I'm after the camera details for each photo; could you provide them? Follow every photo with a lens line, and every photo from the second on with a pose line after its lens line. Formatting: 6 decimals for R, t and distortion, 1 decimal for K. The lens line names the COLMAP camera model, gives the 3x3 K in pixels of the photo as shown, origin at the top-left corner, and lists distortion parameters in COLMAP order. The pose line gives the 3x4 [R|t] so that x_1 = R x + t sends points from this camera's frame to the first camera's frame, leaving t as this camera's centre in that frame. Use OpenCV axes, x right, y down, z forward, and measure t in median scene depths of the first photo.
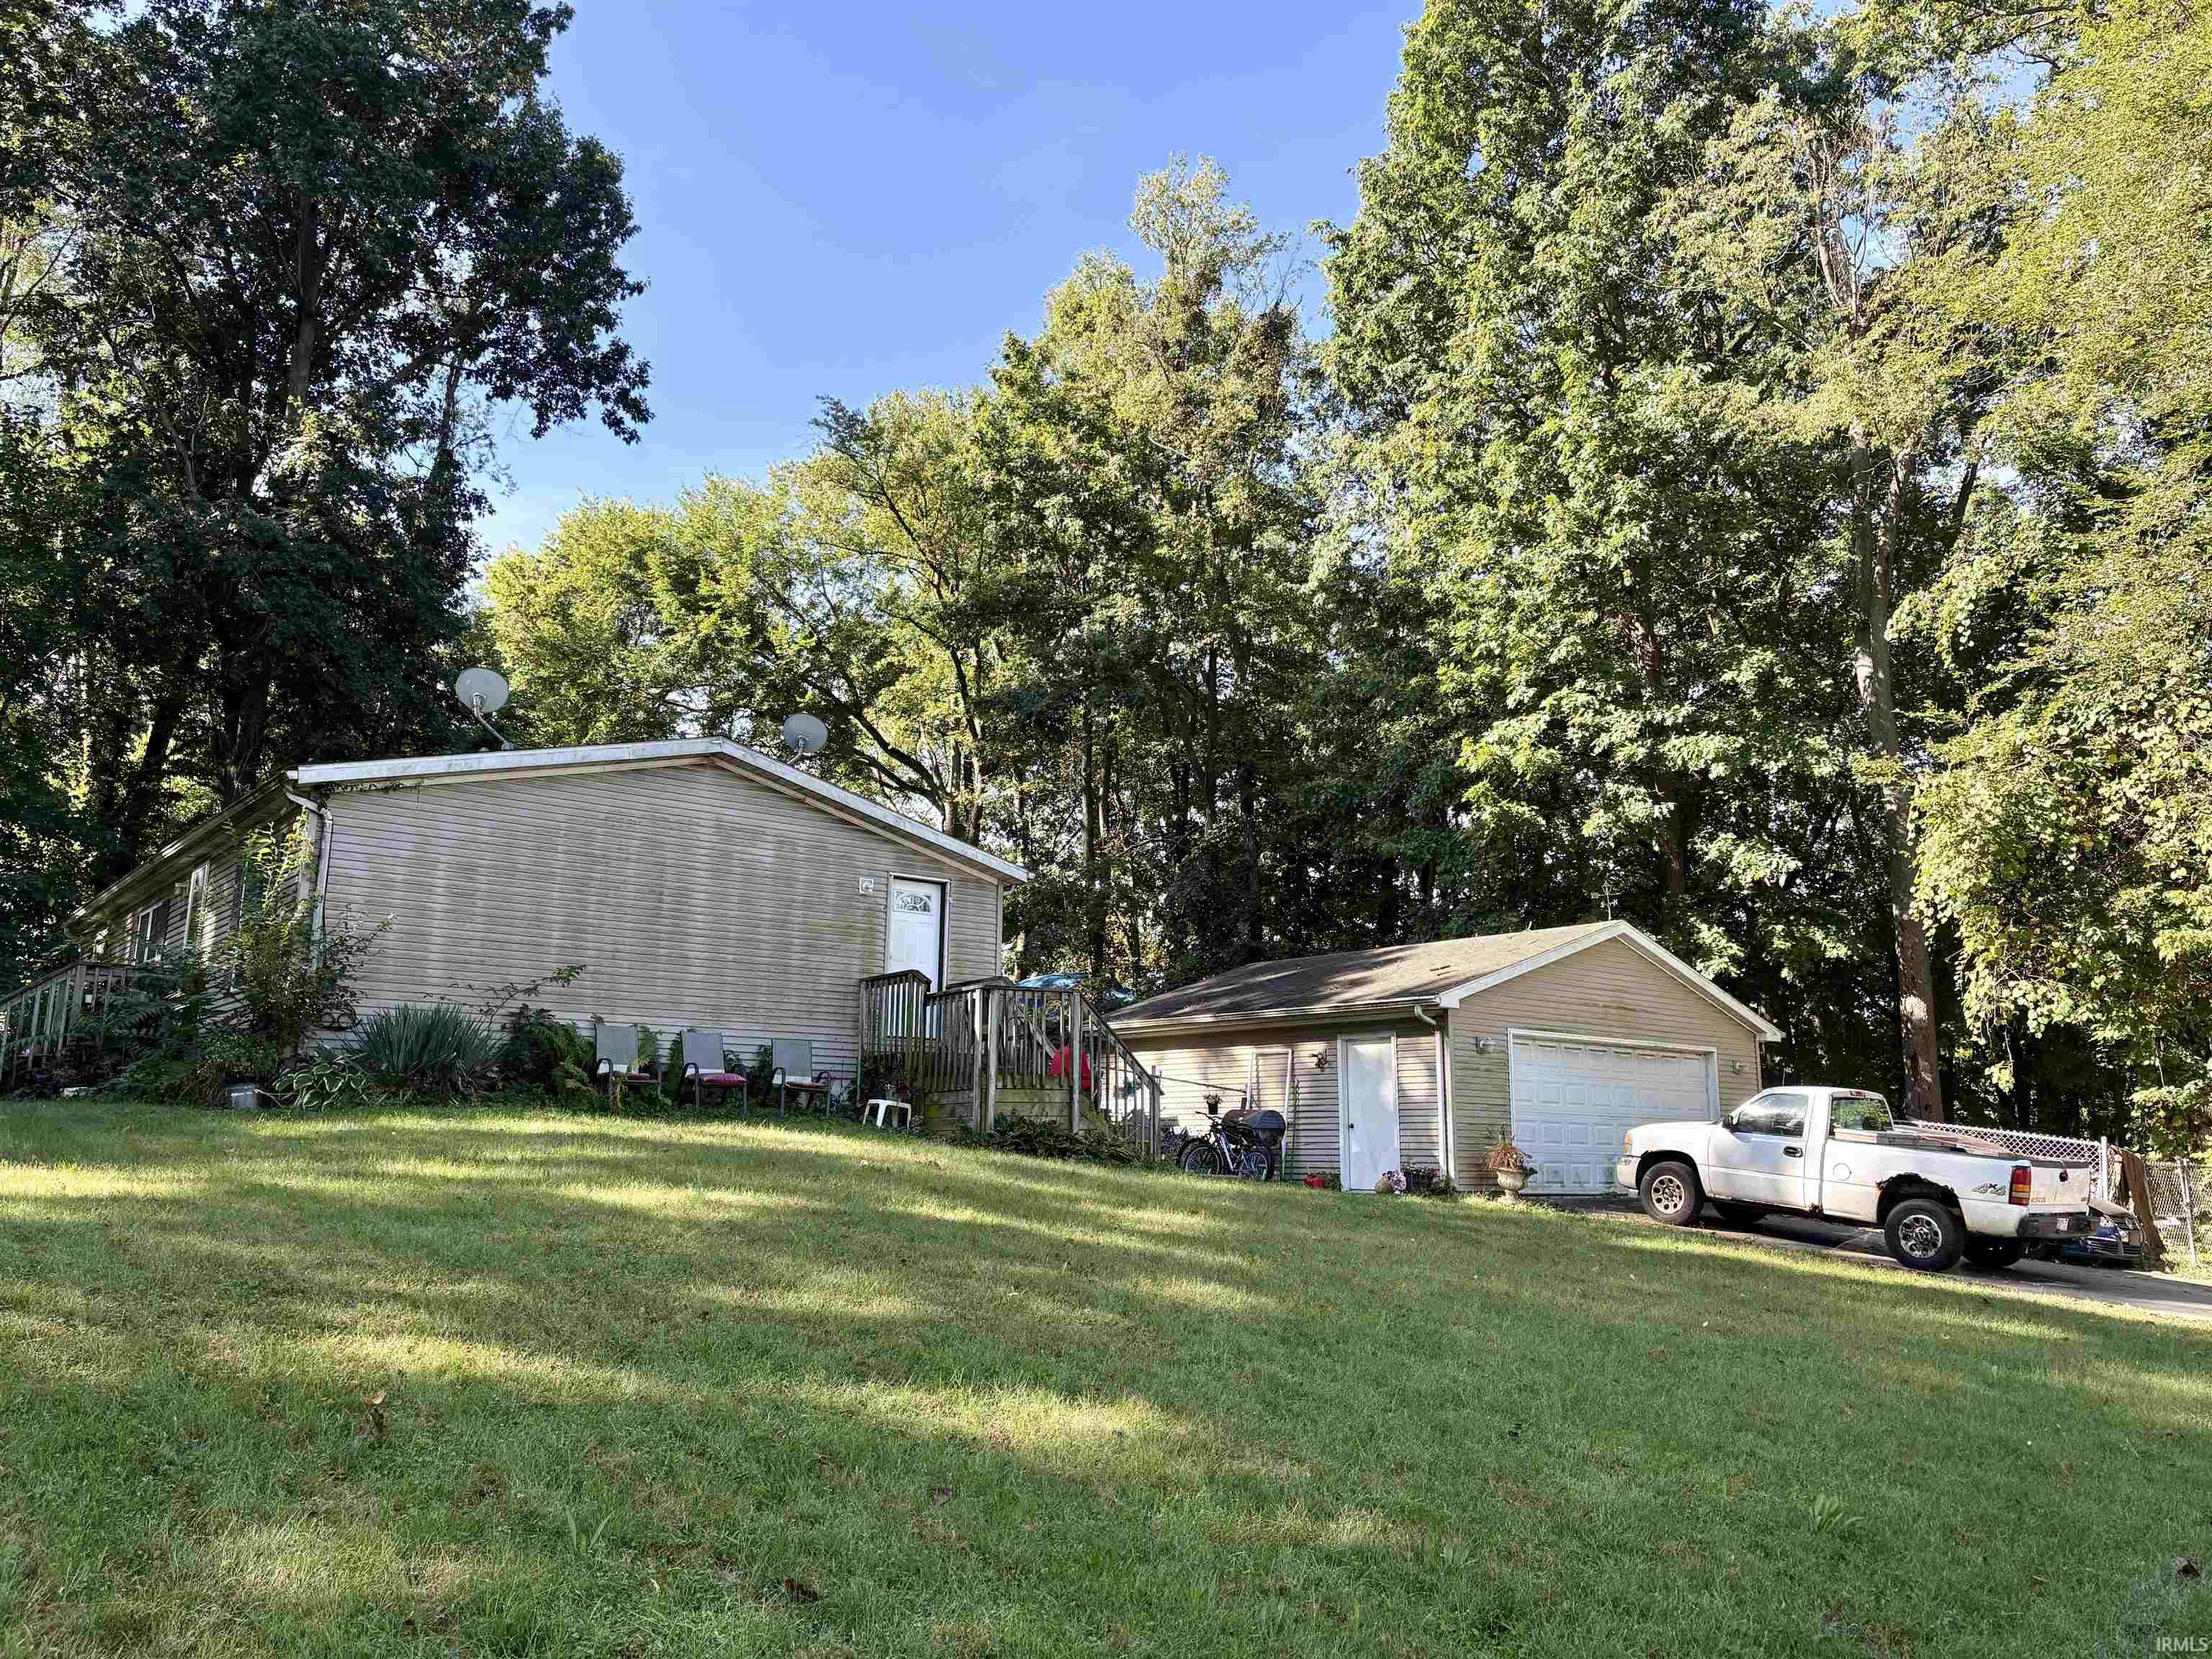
lens RADIAL K [[1805.7, 0, 975.5], [0, 1805.7, 811.8], [0, 0, 1]] dist [0.068650, -0.063364]
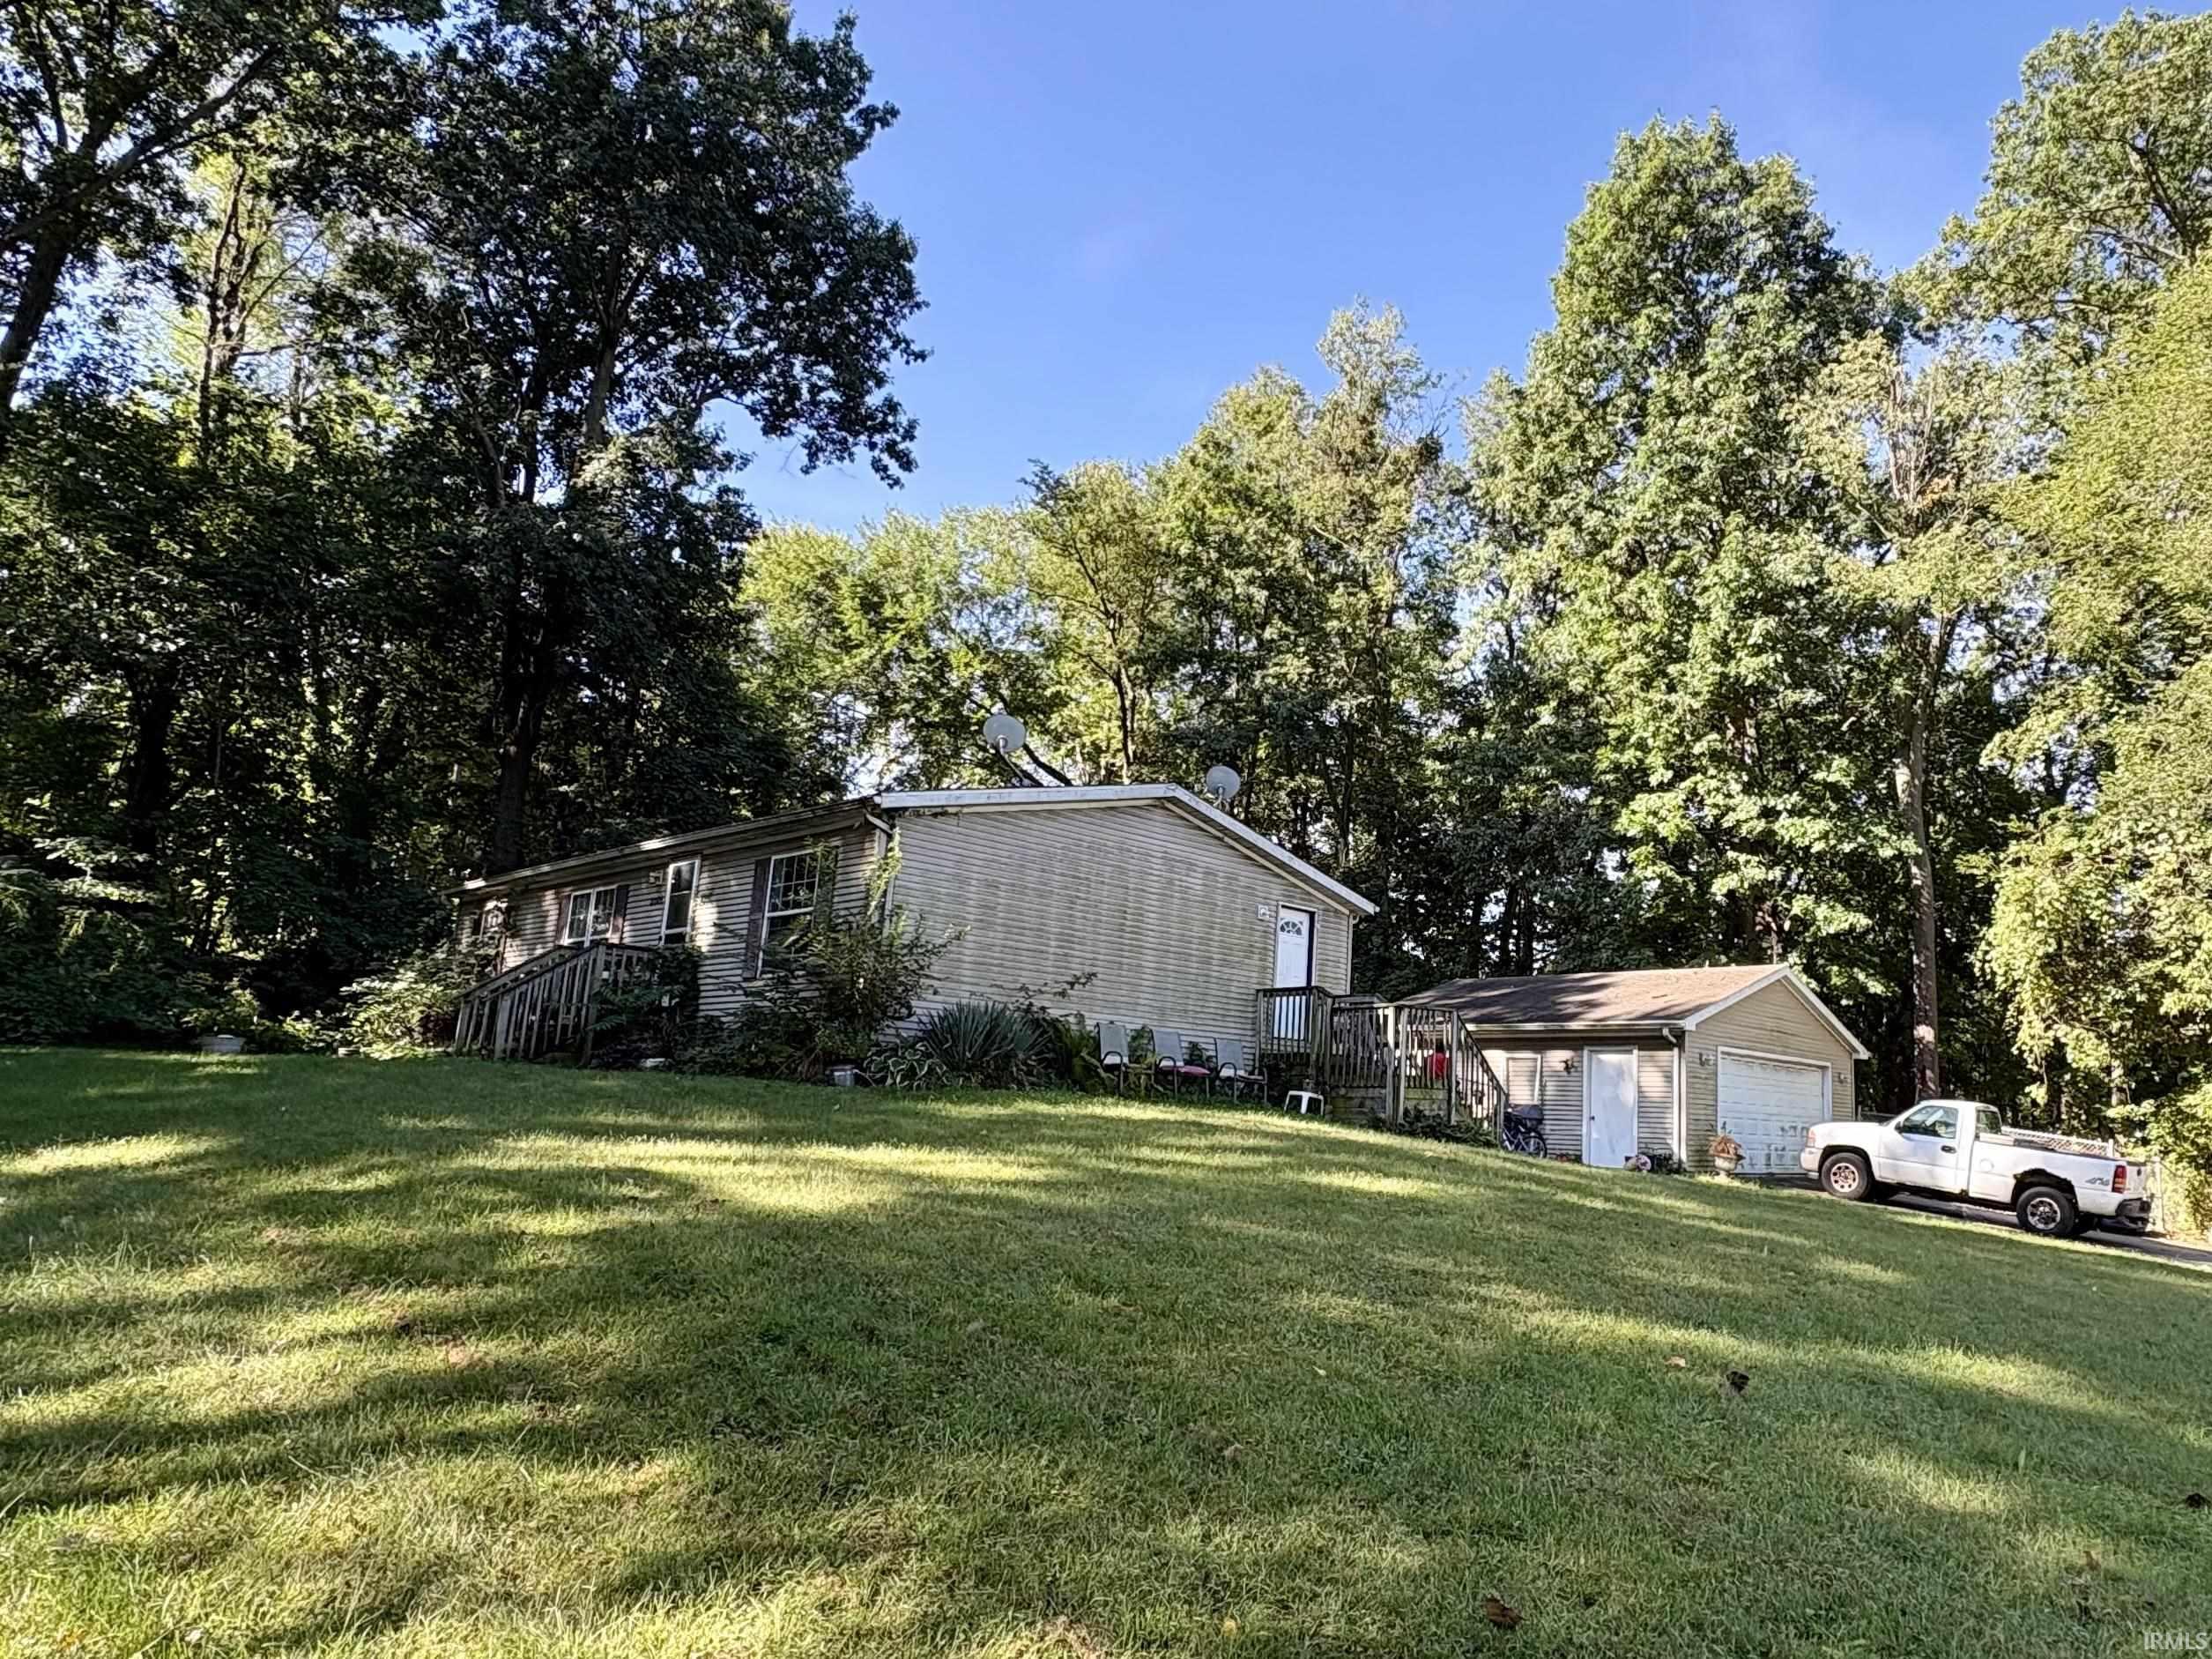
lens RADIAL K [[1600.6, 0, 1106.0], [0, 1600.6, 829.5], [0, 0, 1]] dist [0.002880, 0.000978]
pose [[0.977371, 0.063502, 0.201777, -0.317469], [-0.068676, 0.997463, 0.018738, -0.022326], [-0.200076, -0.032171, 0.979252, -0.022042]]
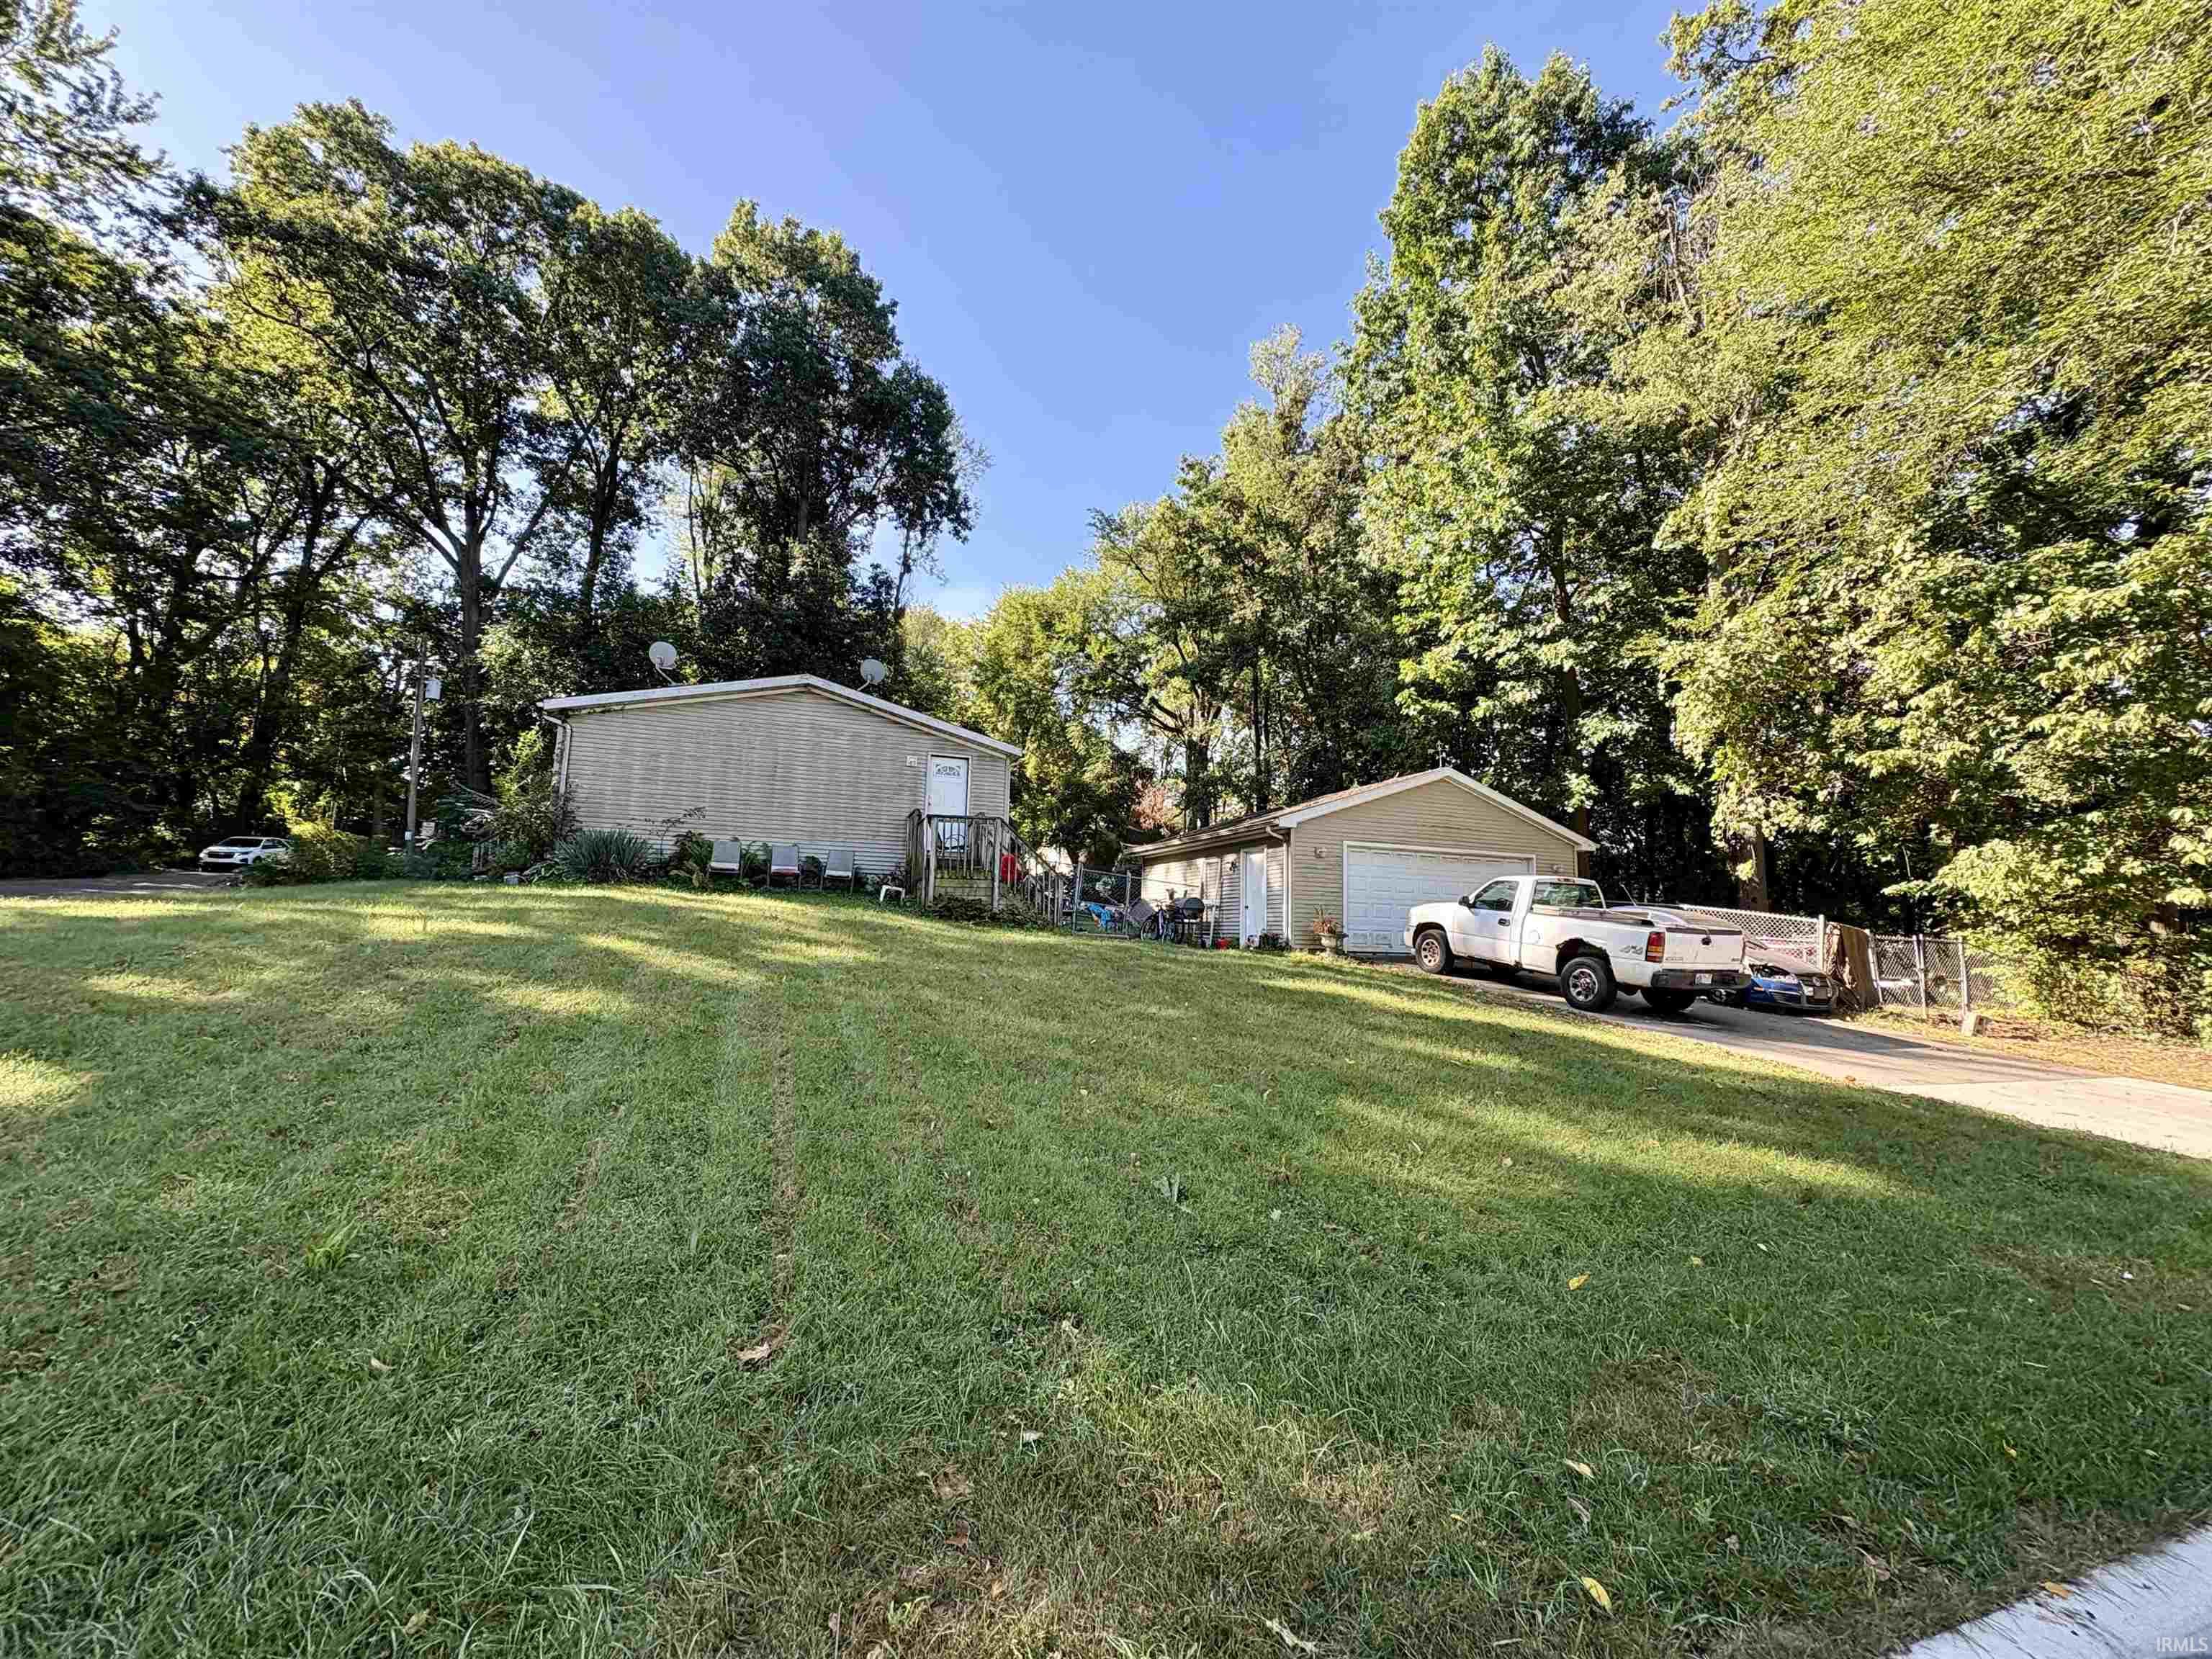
lens RADIAL K [[893.4, 0, 1106.0], [0, 893.4, 829.5], [0, 0, 1]] dist [0.000260, -0.000195]
pose [[0.947055, -0.022727, -0.320267, 0.278662], [0.043613, 0.997352, 0.058192, 0.048177], [0.318096, -0.069079, 0.945538, 0.208028]]
